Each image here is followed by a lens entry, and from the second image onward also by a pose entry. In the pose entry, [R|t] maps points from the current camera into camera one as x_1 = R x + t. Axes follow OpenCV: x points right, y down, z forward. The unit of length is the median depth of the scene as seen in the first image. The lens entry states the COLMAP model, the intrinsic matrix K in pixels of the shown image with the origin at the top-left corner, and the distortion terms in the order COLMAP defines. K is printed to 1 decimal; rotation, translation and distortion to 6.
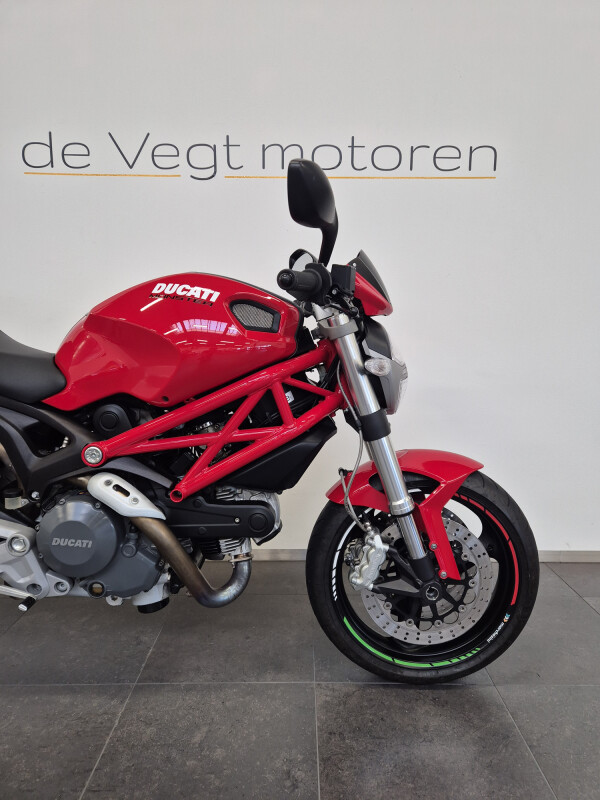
lens RADIAL K [[538.9, 0, 310.1], [0, 538.9, 399.3], [0, 0, 1]] dist [0.072199, -0.058163]
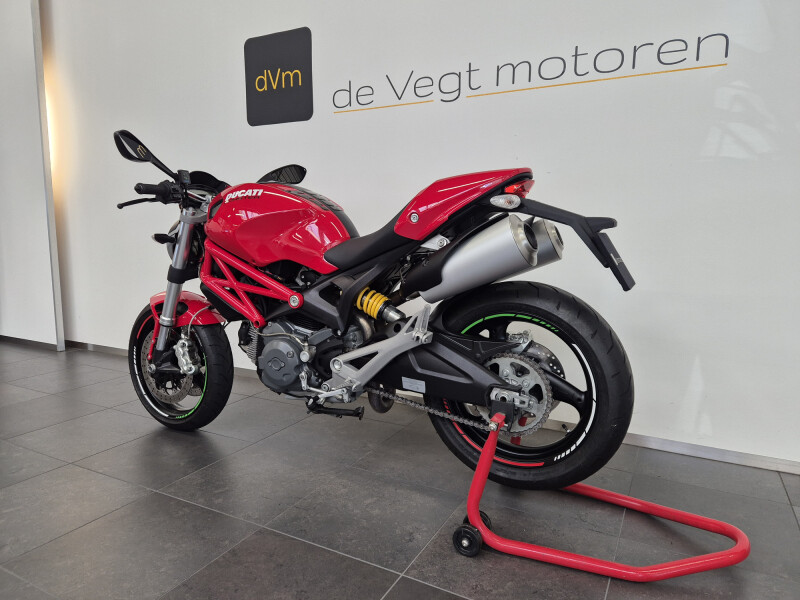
lens RADIAL K [[538.9, 0, 396.8], [0, 538.9, 298.8], [0, 0, 1]] dist [0.072199, -0.058163]
pose [[0.875736, 0.061581, -0.478847, 0.470673], [-0.060995, 0.997997, 0.016794, 0.050105], [0.478922, 0.014500, 0.877737, -0.210315]]
